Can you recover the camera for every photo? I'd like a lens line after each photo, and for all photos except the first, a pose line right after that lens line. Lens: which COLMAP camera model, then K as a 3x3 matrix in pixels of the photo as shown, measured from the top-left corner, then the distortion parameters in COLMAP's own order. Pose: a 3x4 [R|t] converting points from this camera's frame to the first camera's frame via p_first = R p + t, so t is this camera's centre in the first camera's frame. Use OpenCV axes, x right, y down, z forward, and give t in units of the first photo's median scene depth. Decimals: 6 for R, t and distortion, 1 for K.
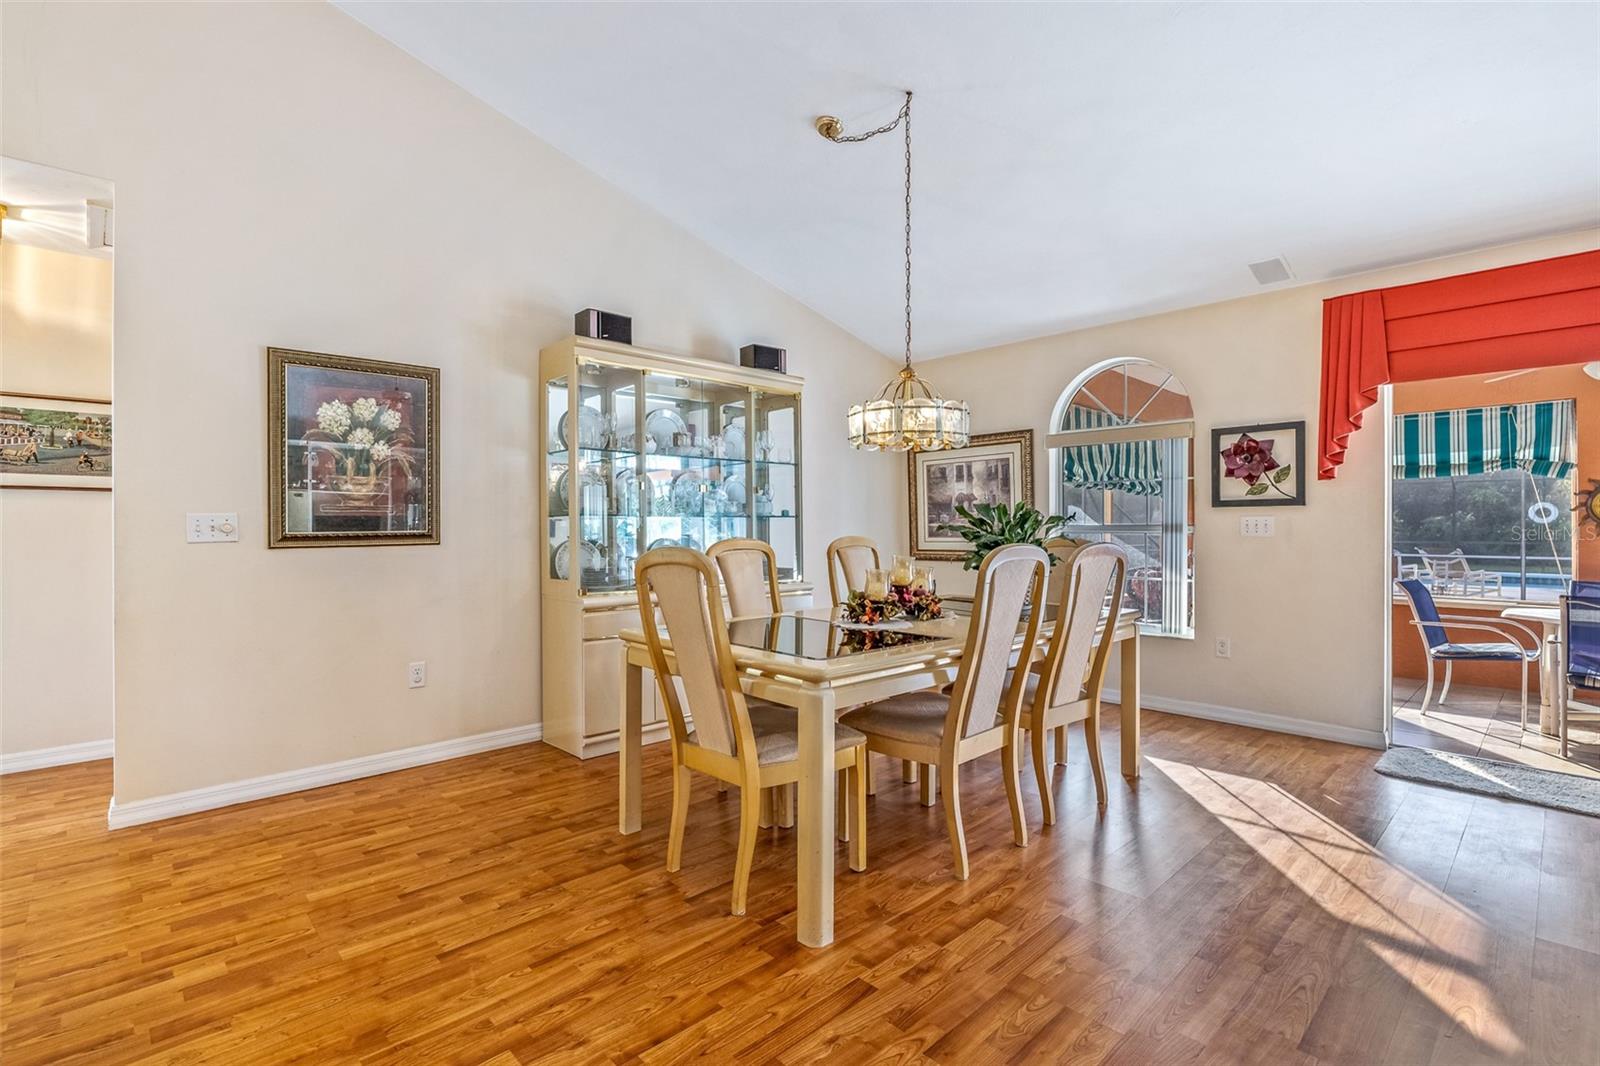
lens RADIAL K [[748.6, 0, 794.3], [0, 748.6, 523.0], [0, 0, 1]] dist [-0.005272, -0.000451]
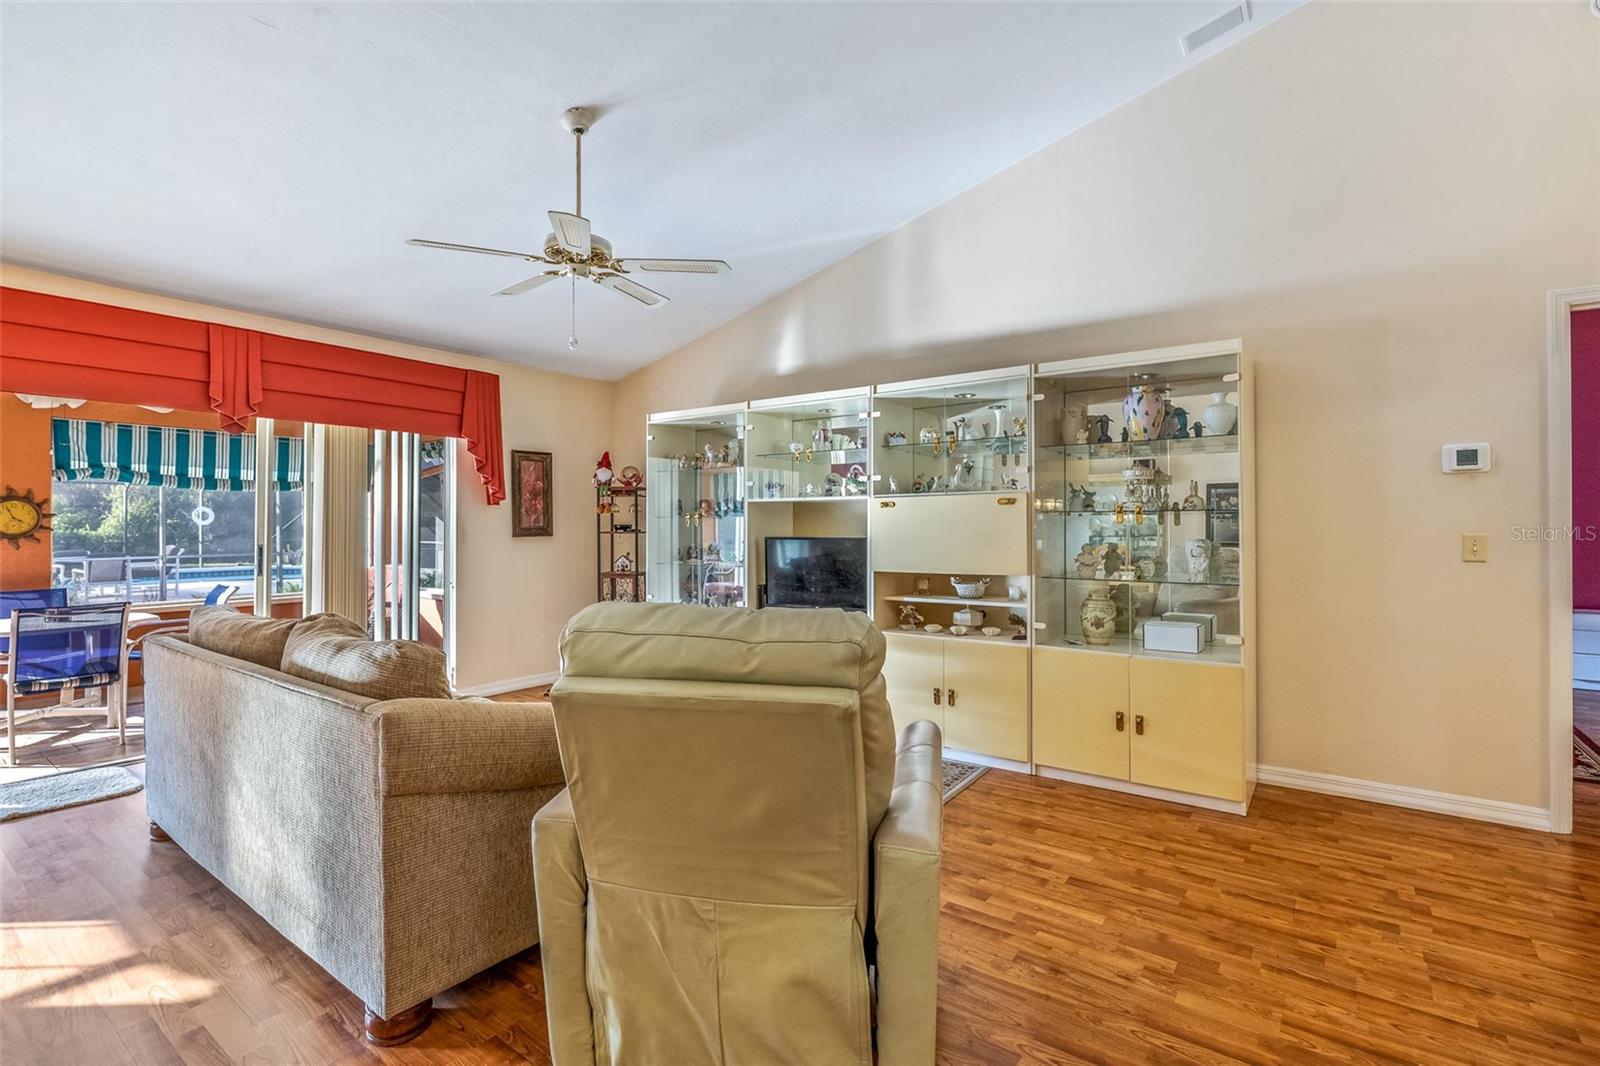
lens RADIAL K [[739.7, 0, 795.6], [0, 739.7, 525.3], [0, 0, 1]] dist [-0.009812, 0.000362]
pose [[-0.169773, -0.005071, 0.985470, -0.158591], [-0.001482, 0.999987, 0.004890, -0.026915], [-0.985482, -0.000630, -0.169778, 0.102486]]
